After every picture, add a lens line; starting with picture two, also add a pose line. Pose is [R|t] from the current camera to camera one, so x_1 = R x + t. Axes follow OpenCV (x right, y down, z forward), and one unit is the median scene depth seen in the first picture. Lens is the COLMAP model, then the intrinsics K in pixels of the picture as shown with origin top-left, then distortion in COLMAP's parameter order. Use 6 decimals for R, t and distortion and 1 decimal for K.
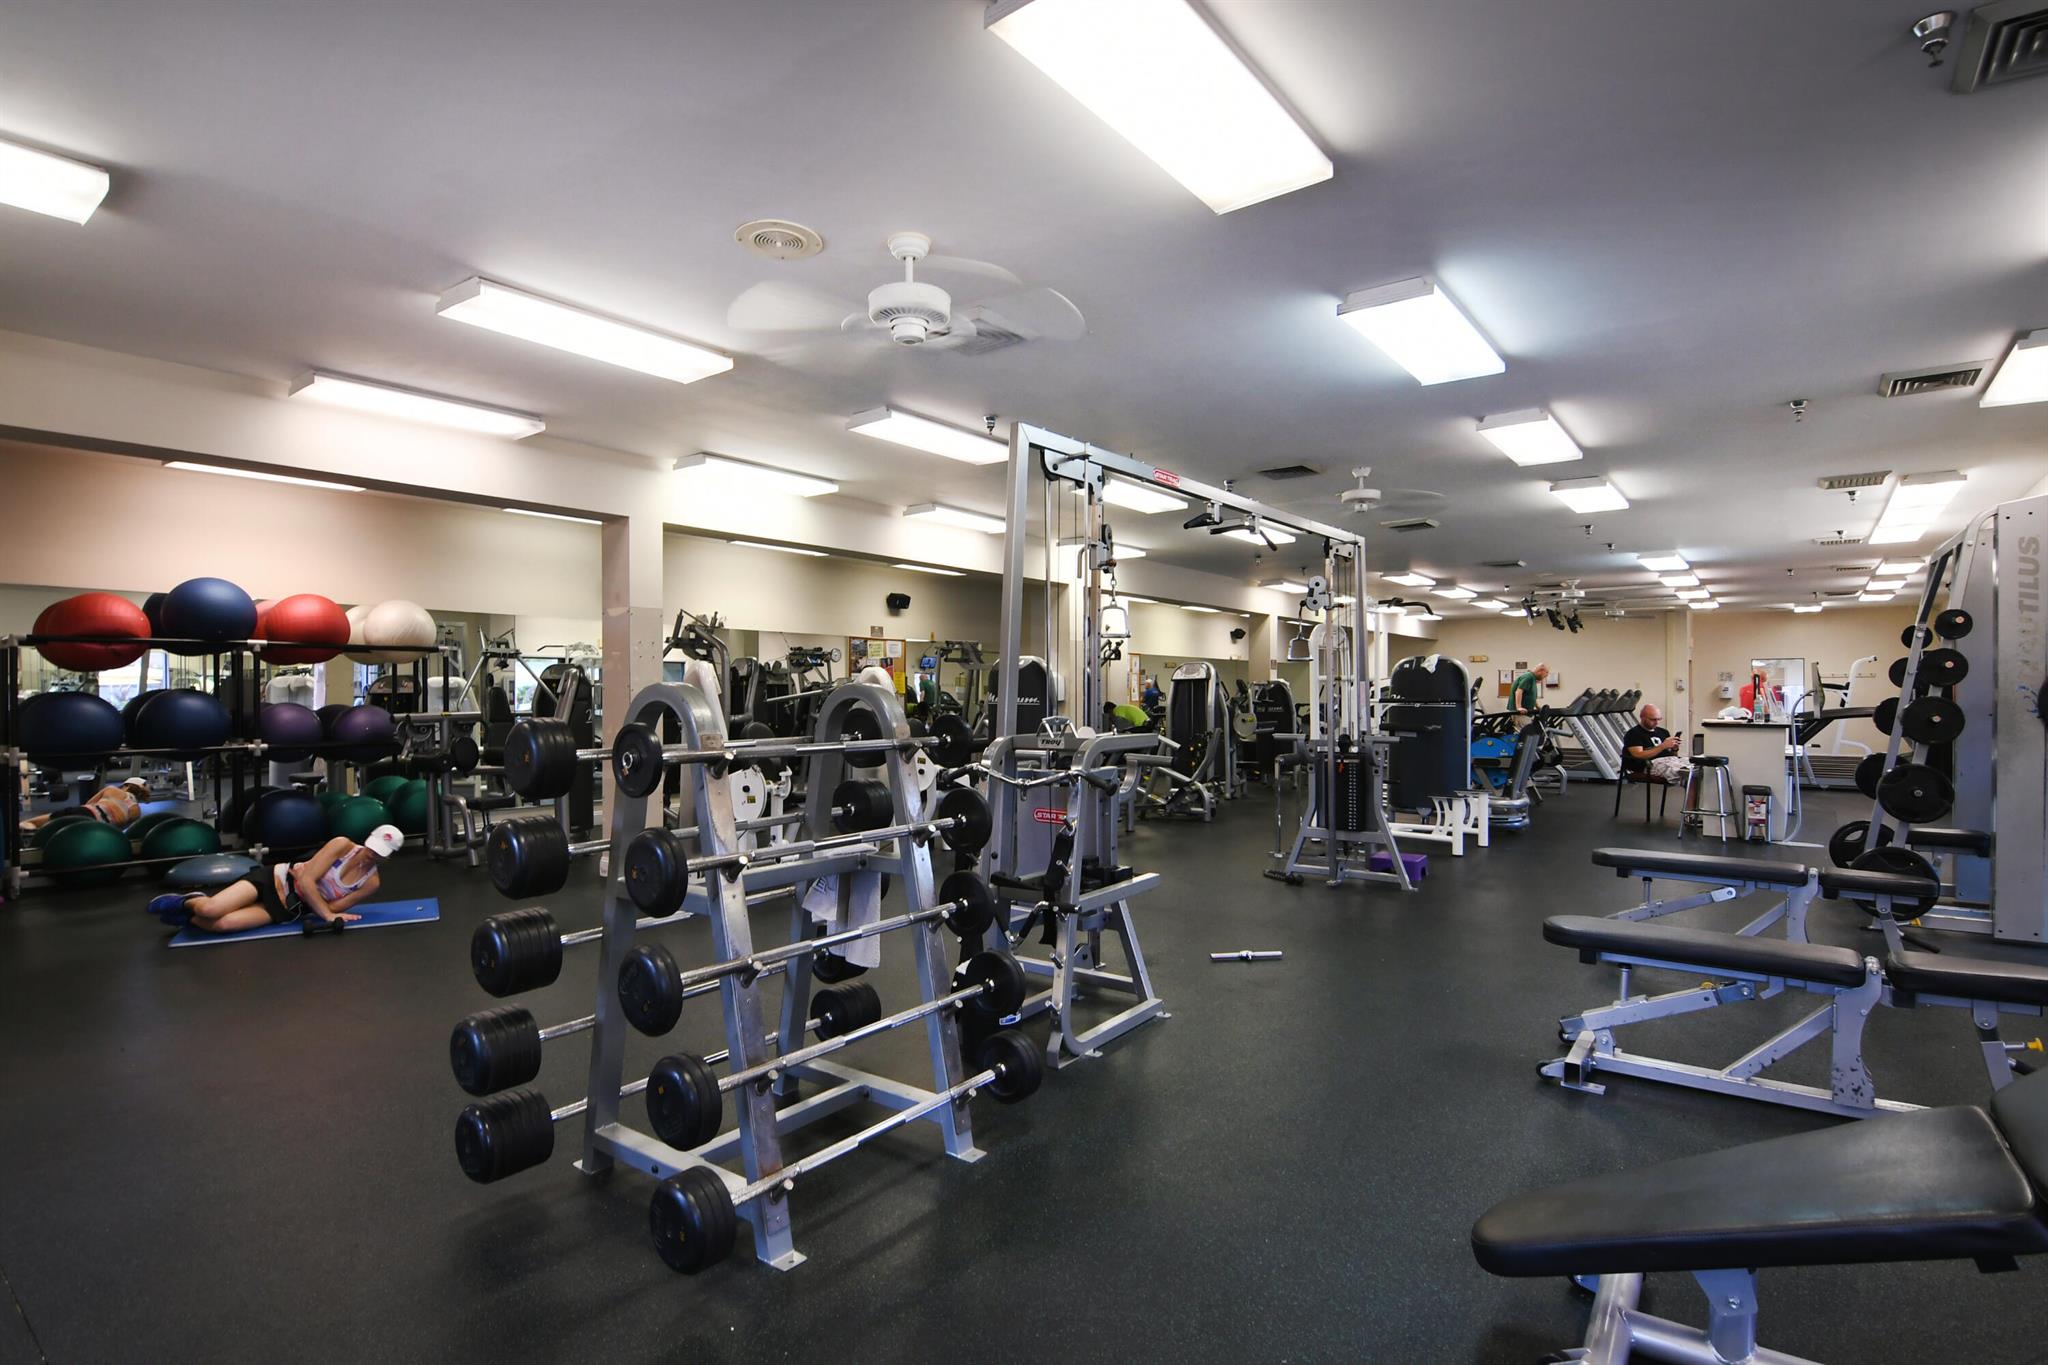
lens RADIAL K [[1000.5, 0, 1018.4], [0, 1000.5, 698.5], [0, 0, 1]] dist [-0.005764, -0.000982]
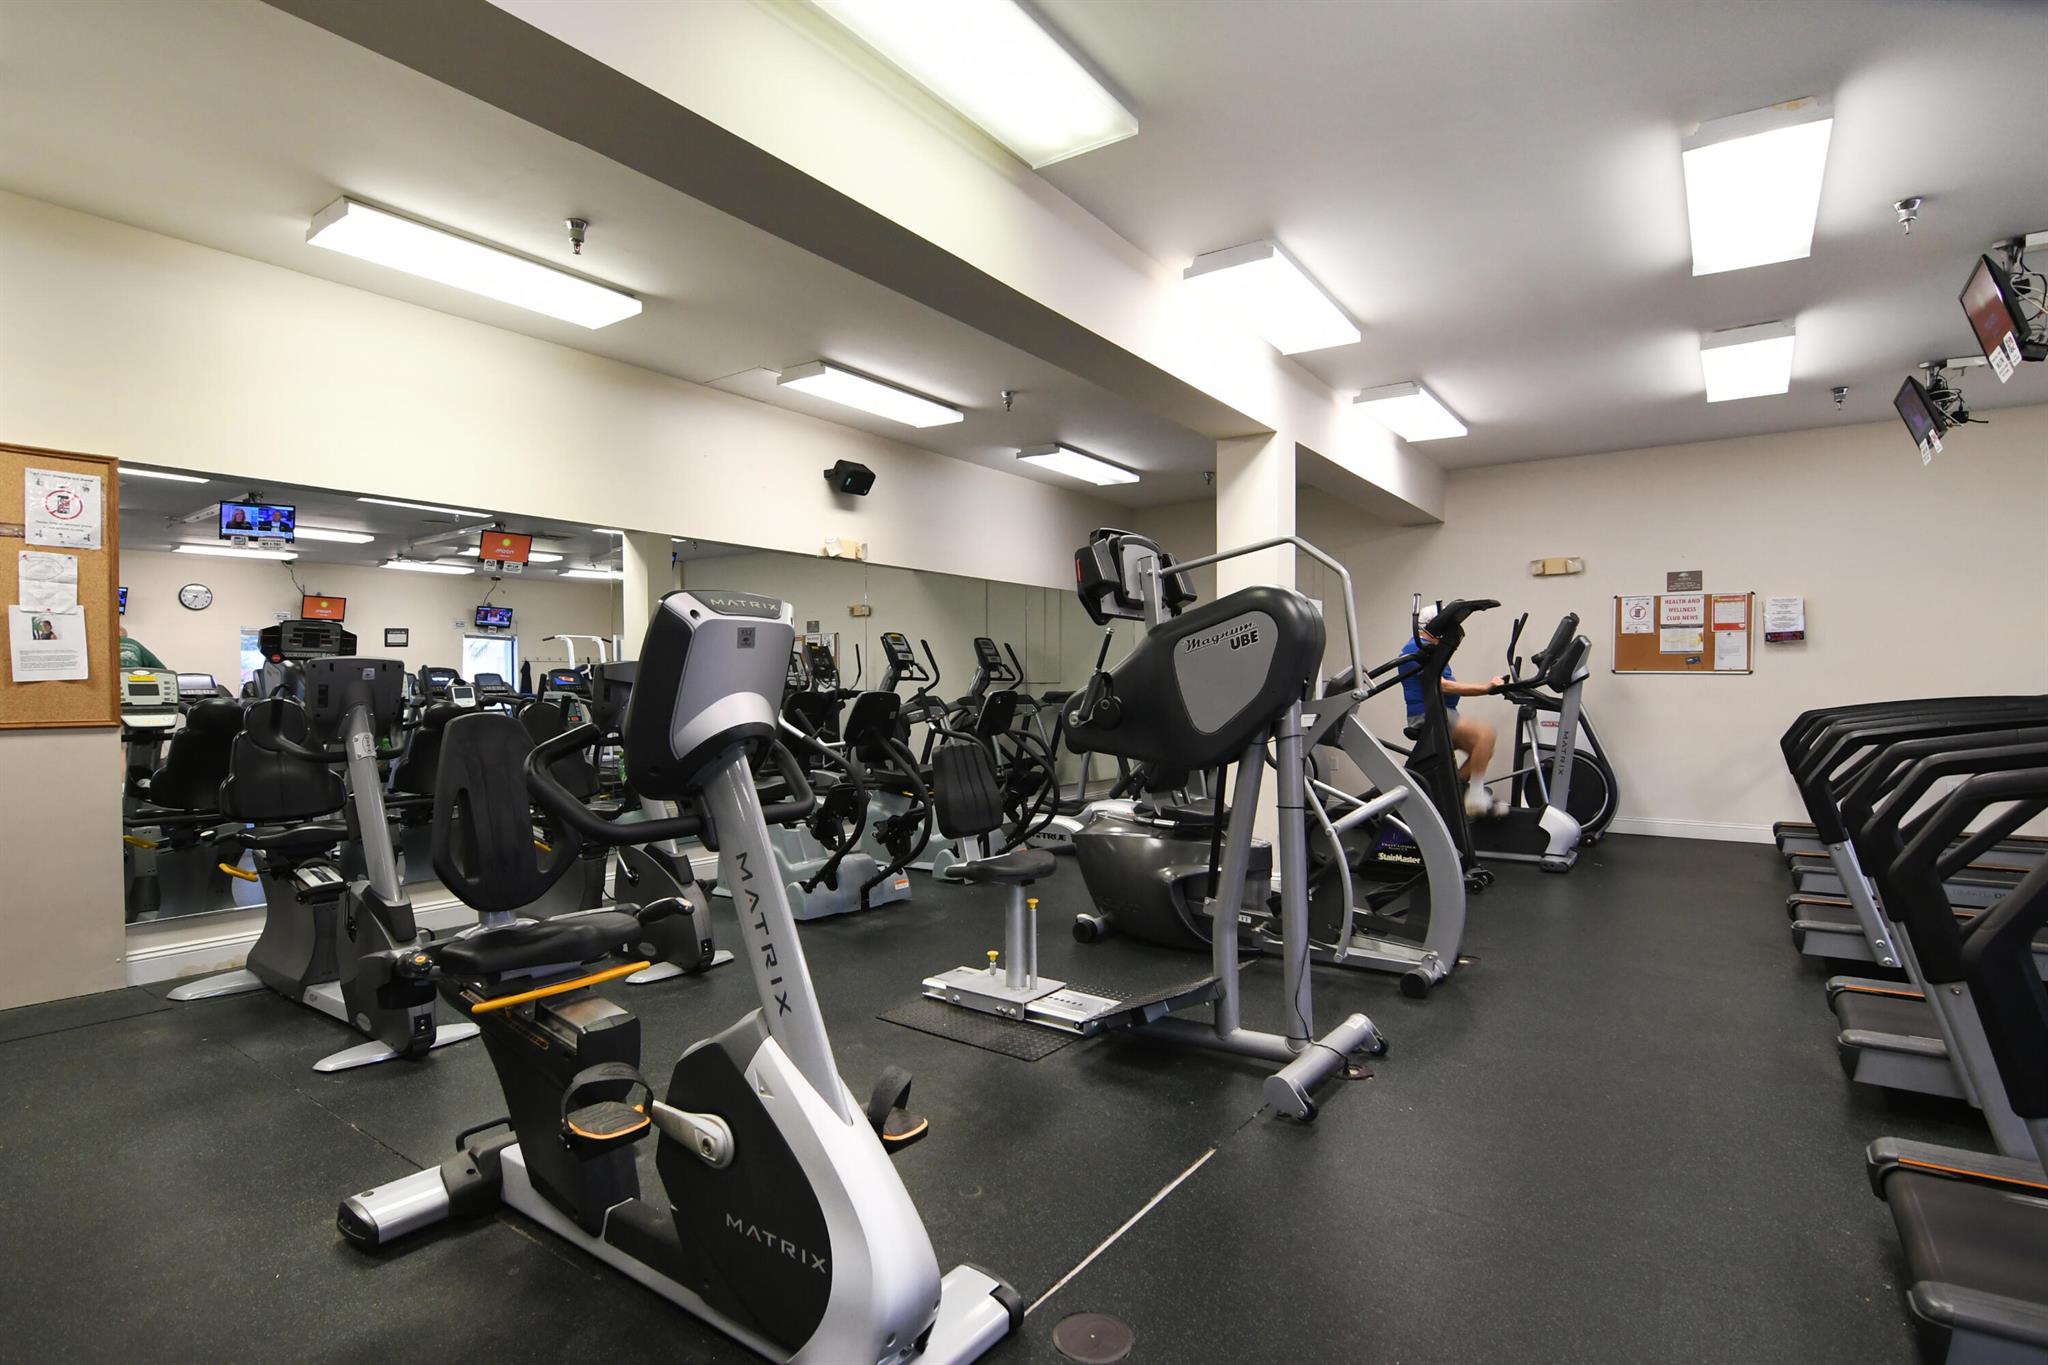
lens RADIAL K [[1000.5, 0, 1020.0], [0, 1000.5, 687.2], [0, 0, 1]] dist [-0.005764, -0.000982]
pose [[0.999234, -0.002141, 0.039081, 0.520325], [0.002127, 0.999998, 0.000389, 0.007652], [-0.039082, -0.000305, 0.999236, 1.337973]]
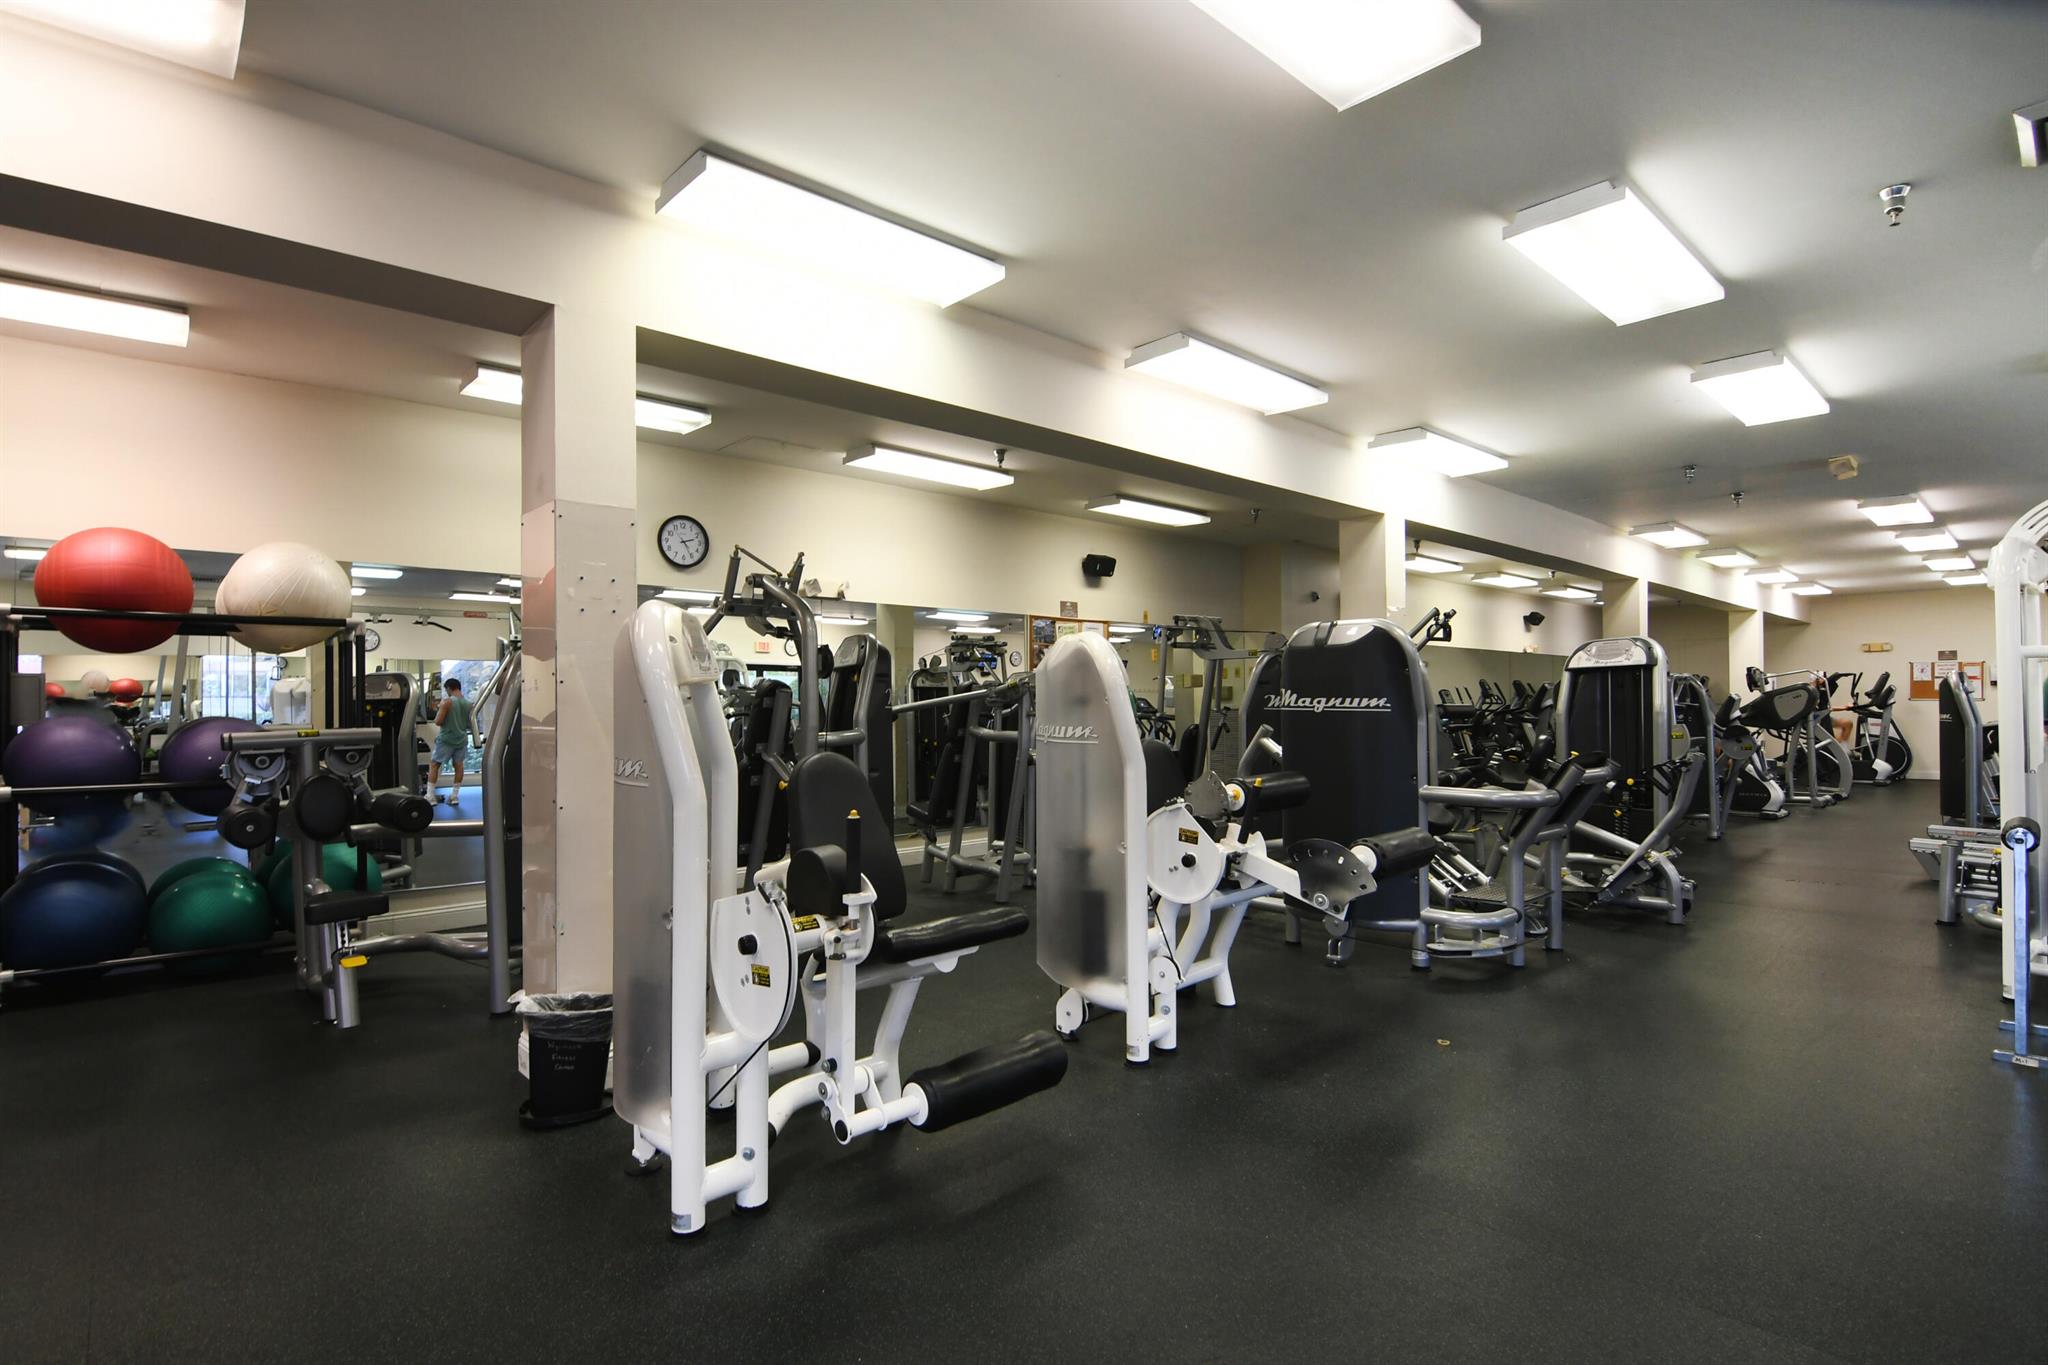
lens RADIAL K [[1000.5, 0, 1043.5], [0, 1000.5, 687.2], [0, 0, 1]] dist [-0.005764, -0.000982]
pose [[0.987996, -0.009428, -0.154190, -0.064294], [0.006170, 0.999748, -0.021598, 0.003343], [0.154355, 0.020388, 0.987805, 0.384009]]
